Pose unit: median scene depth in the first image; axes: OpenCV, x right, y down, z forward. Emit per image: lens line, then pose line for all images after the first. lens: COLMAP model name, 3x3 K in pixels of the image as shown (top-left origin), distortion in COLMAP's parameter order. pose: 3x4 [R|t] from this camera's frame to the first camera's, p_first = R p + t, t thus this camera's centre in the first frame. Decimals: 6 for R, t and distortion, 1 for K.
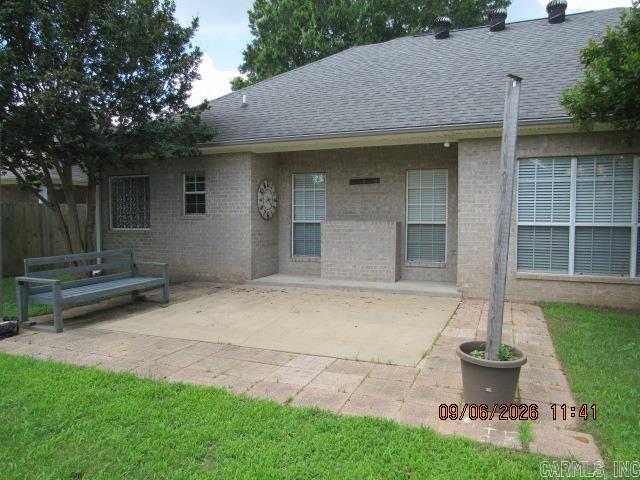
lens RADIAL K [[457.4, 0, 322.4], [0, 457.4, 239.2], [0, 0, 1]] dist [-0.022043, -0.003676]
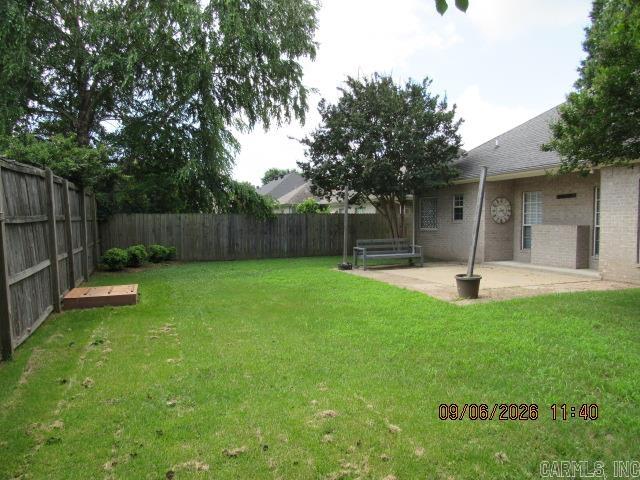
lens RADIAL K [[457.4, 0, 319.7], [0, 457.4, 242.2], [0, 0, 1]] dist [-0.022043, -0.003676]
pose [[0.677851, 0.031201, -0.734537, 0.599624], [-0.033310, 0.999376, 0.011712, 0.021276], [0.734444, 0.016528, 0.678468, -0.477592]]
